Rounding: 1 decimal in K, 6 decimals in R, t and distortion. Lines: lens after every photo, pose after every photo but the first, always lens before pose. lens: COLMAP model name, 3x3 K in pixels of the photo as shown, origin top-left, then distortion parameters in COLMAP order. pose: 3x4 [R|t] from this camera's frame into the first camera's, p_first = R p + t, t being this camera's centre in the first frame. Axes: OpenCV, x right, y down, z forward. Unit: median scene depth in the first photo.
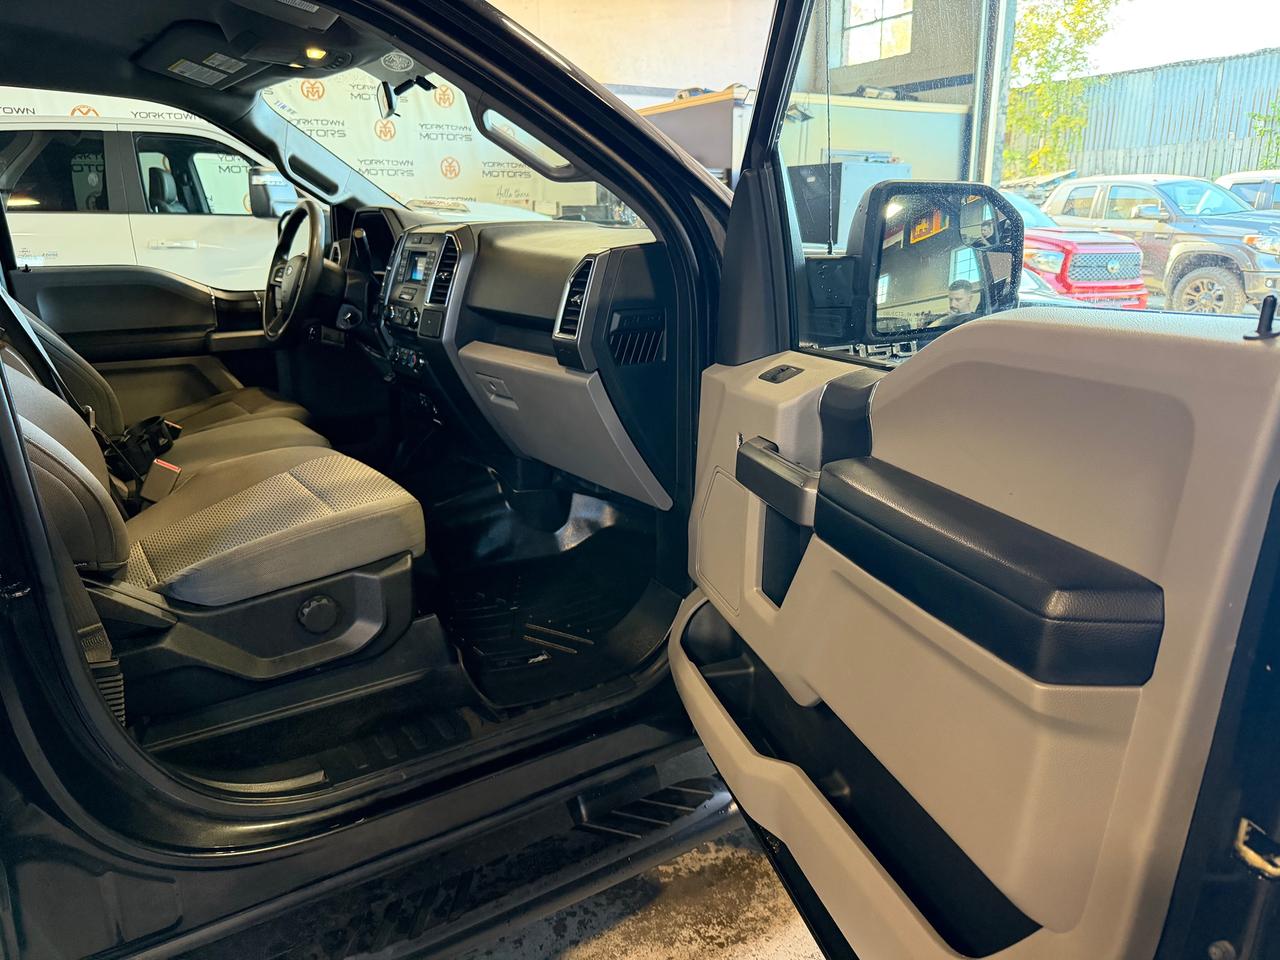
lens RADIAL K [[908.1, 0, 640.0], [0, 908.1, 480.0], [0, 0, 1]] dist [0.010146, -0.031199]
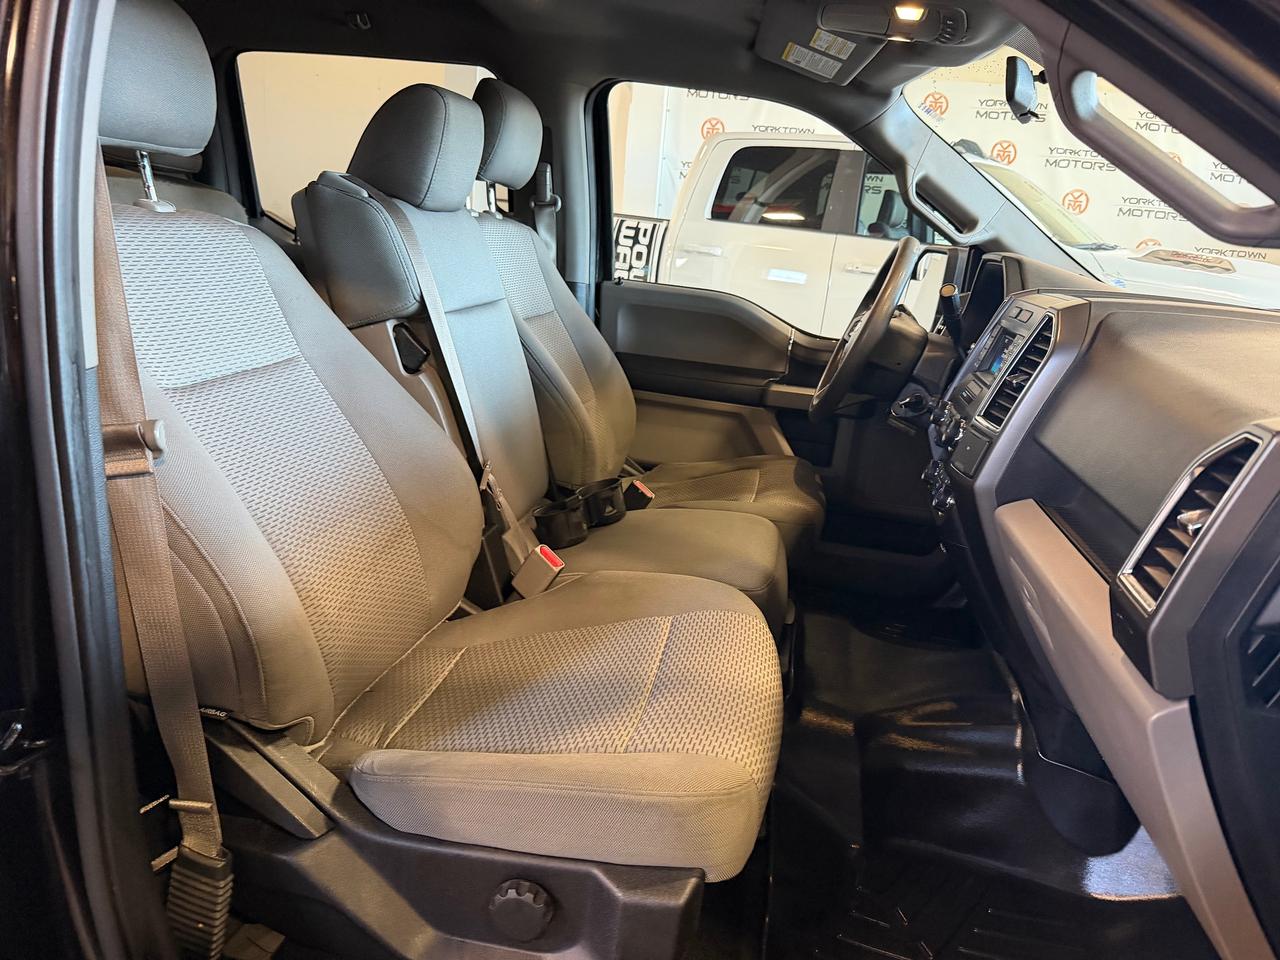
lens RADIAL K [[915.0, 0, 640.0], [0, 915.0, 480.0], [0, 0, 1]] dist [0.147154, -0.169315]
pose [[0.718303, 0.259850, -0.645383, 0.018917], [-0.285480, 0.956027, 0.067188, -0.132602], [0.634462, 0.135983, 0.760899, 0.385391]]
